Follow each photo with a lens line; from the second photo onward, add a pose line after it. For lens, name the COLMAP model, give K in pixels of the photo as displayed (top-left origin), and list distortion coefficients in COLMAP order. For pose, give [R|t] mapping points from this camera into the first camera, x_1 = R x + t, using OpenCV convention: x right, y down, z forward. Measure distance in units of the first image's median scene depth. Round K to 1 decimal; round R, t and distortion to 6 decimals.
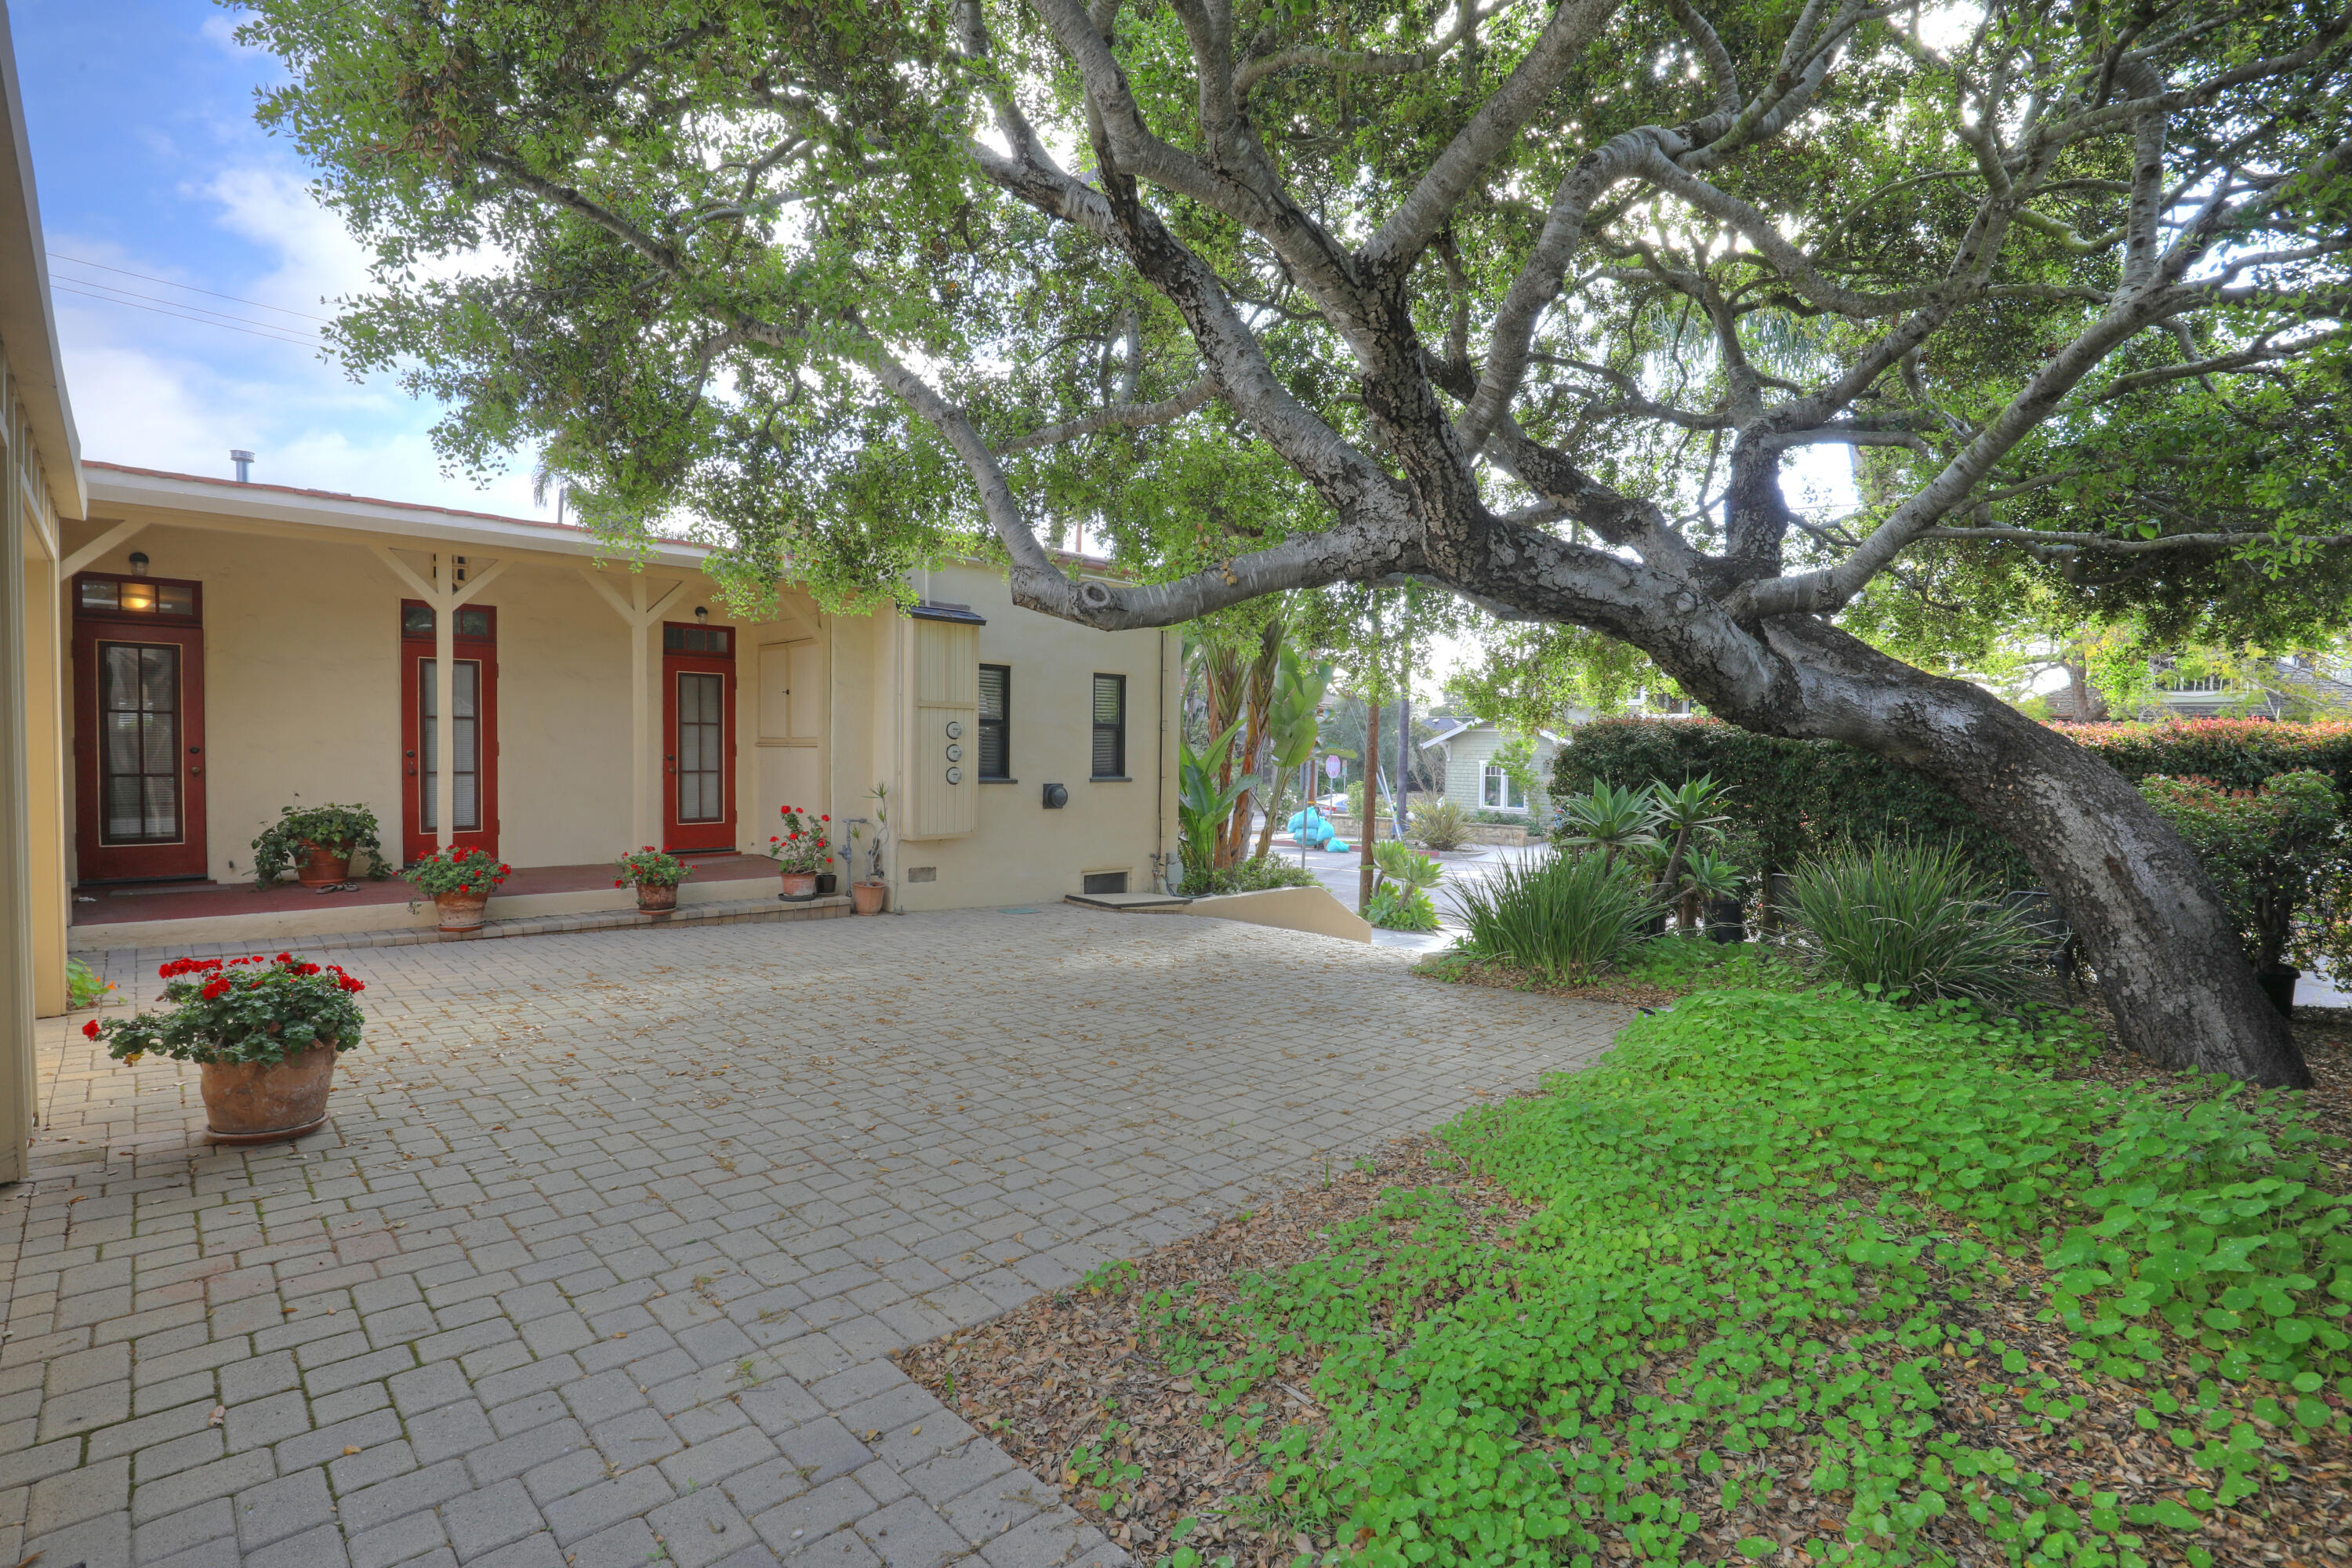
lens RADIAL K [[1091.4, 0, 1177.1], [0, 1091.4, 782.7], [0, 0, 1]] dist [-0.024396, 0.000187]
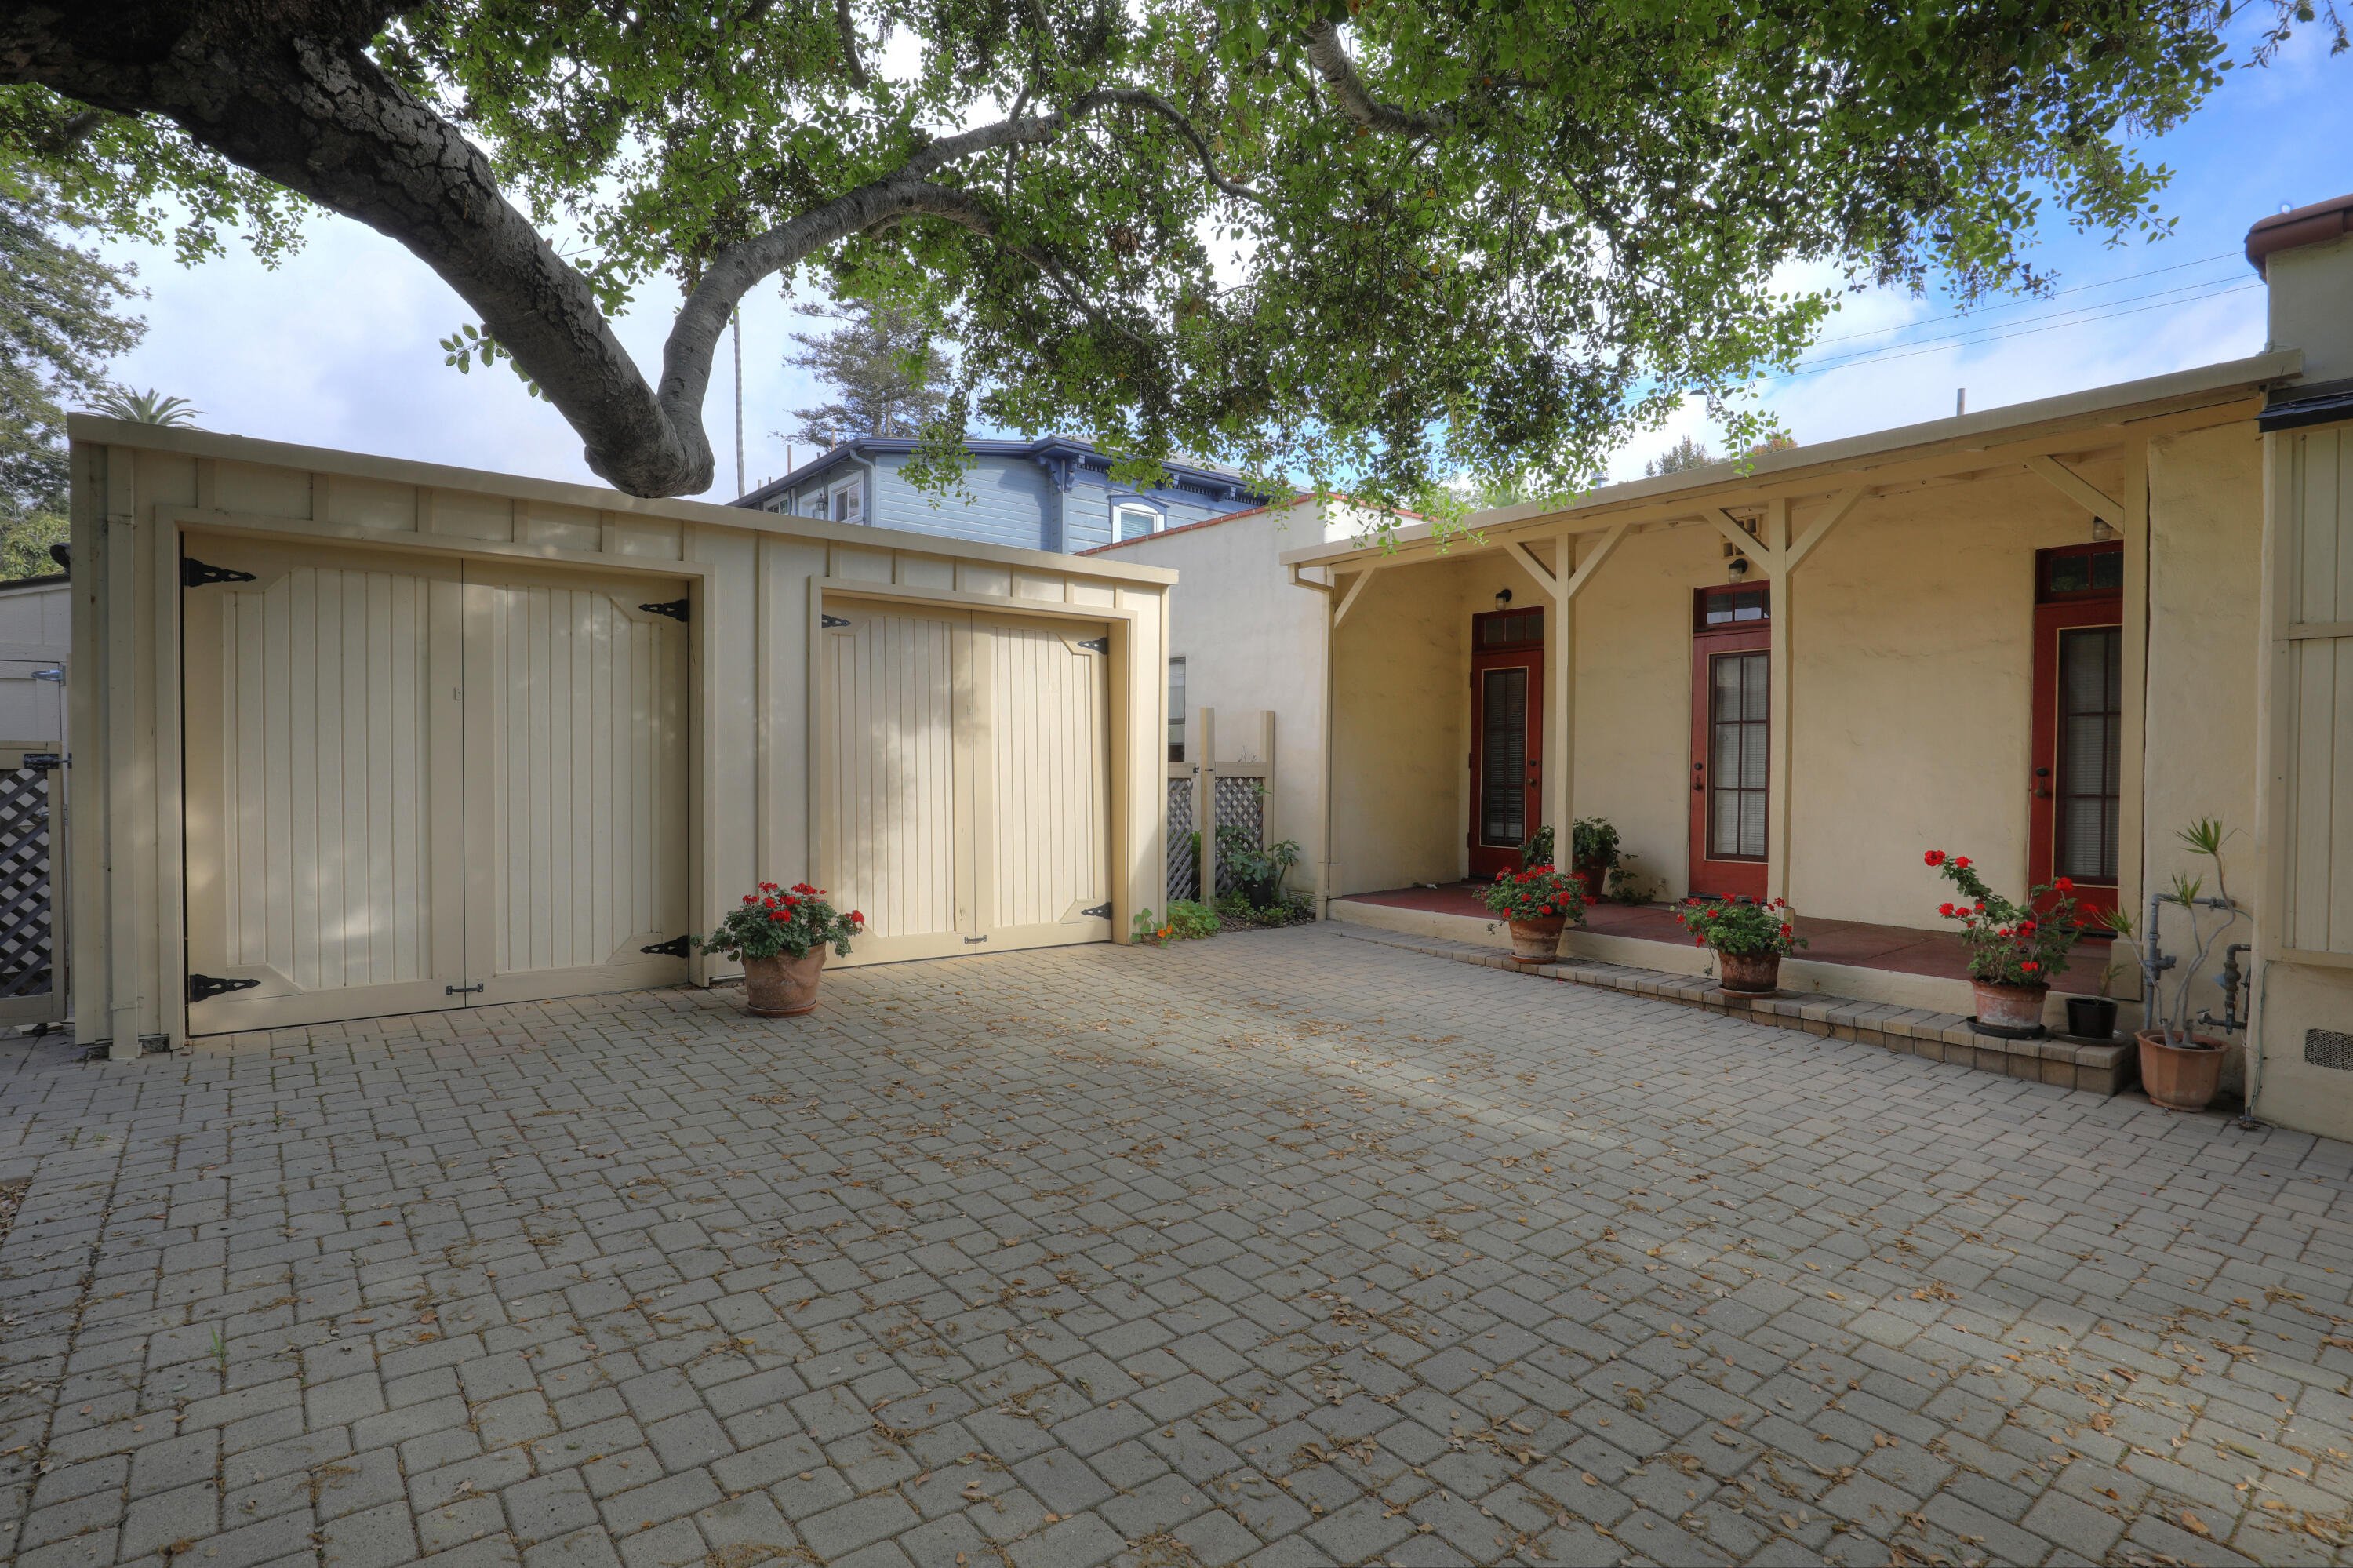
lens RADIAL K [[1156.5, 0, 1178.5], [0, 1156.5, 787.3], [0, 0, 1]] dist [-0.001348, 0.000219]
pose [[-0.121200, 0.004408, -0.992618, 0.482117], [-0.029460, 0.999534, 0.008036, -0.007827], [0.992191, 0.030217, -0.121014, 1.246286]]
